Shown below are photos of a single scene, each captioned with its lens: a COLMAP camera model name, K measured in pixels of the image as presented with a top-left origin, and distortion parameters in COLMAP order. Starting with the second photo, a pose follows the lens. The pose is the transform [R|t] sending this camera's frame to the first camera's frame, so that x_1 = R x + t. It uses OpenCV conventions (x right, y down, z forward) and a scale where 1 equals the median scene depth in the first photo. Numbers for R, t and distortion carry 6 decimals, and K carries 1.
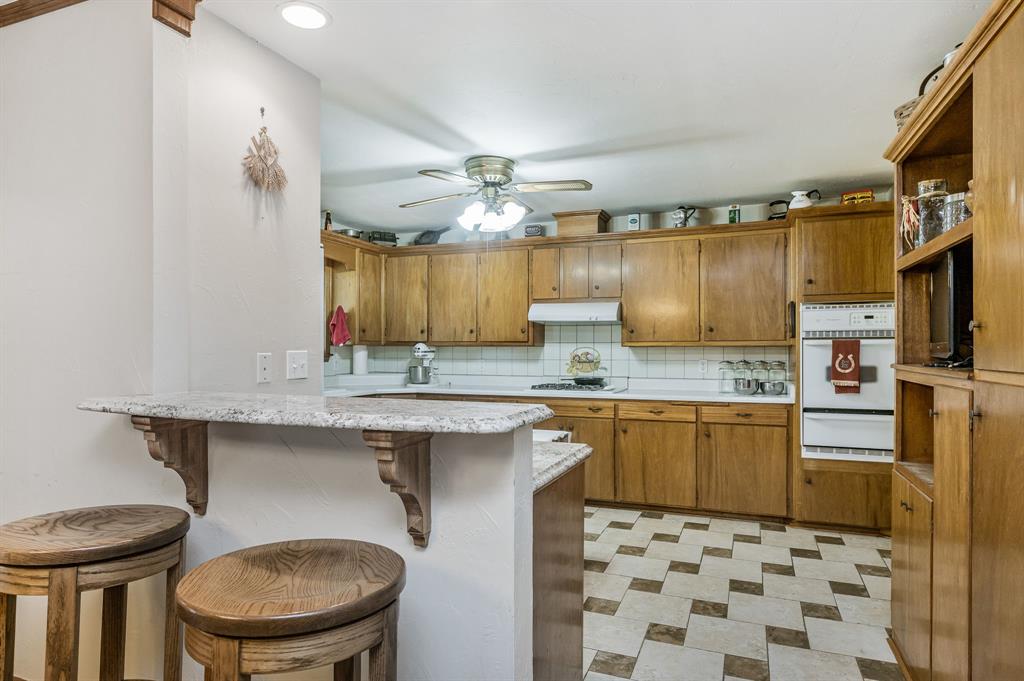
lens RADIAL K [[590.8, 0, 512.0], [0, 590.8, 340.5], [0, 0, 1]] dist [0.000933, 0.000500]
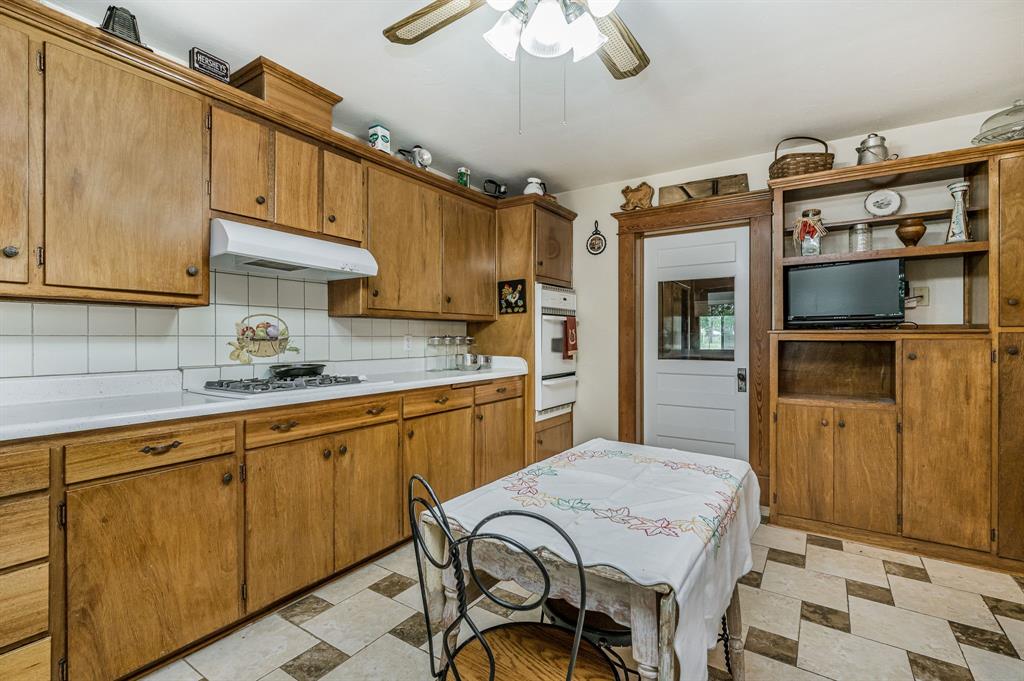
lens RADIAL K [[460.6, 0, 512.0], [0, 460.6, 340.5], [0, 0, 1]] dist [0.000266, 0.000274]
pose [[0.214318, -0.004370, 0.976754, -0.319926], [-0.010929, 0.999917, 0.006872, 0.036887], [-0.976703, -0.012147, 0.214253, 0.773441]]
